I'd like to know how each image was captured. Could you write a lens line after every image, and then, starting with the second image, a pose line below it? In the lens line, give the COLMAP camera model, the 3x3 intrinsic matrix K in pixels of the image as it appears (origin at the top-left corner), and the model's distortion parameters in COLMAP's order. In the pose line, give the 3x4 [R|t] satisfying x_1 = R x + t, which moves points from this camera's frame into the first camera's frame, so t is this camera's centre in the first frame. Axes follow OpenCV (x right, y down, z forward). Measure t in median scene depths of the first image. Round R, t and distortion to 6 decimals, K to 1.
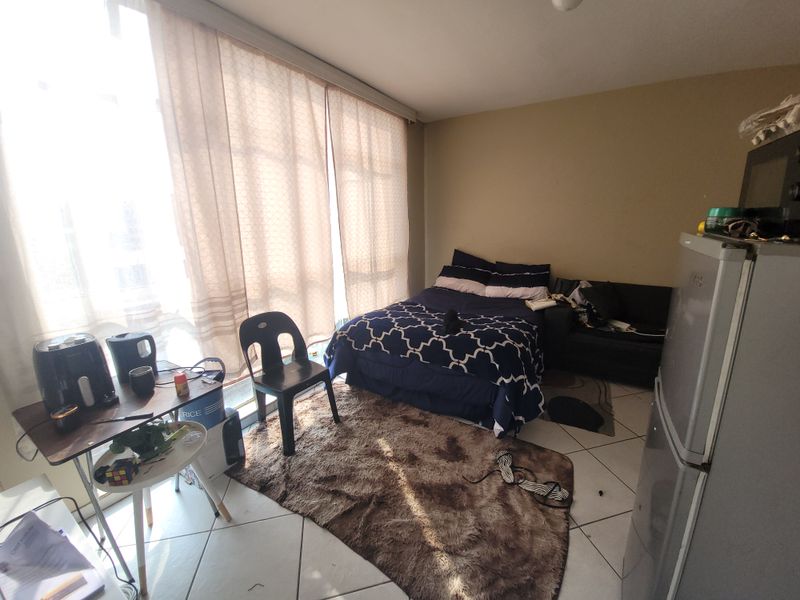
lens RADIAL K [[321.3, 0, 409.5], [0, 321.3, 290.9], [0, 0, 1]] dist [-0.012819, -0.000332]
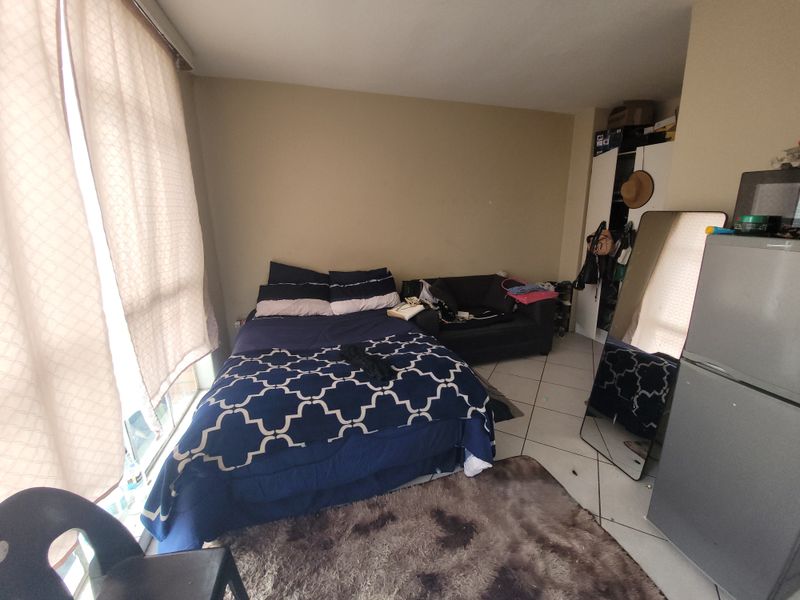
lens RADIAL K [[321.3, 0, 409.5], [0, 321.3, 290.9], [0, 0, 1]] dist [-0.012819, -0.000332]
pose [[0.662093, -0.163503, 0.731369, -0.311118], [0.164229, 0.983844, 0.071272, -0.097656], [-0.731206, 0.072923, 0.678248, 0.414019]]
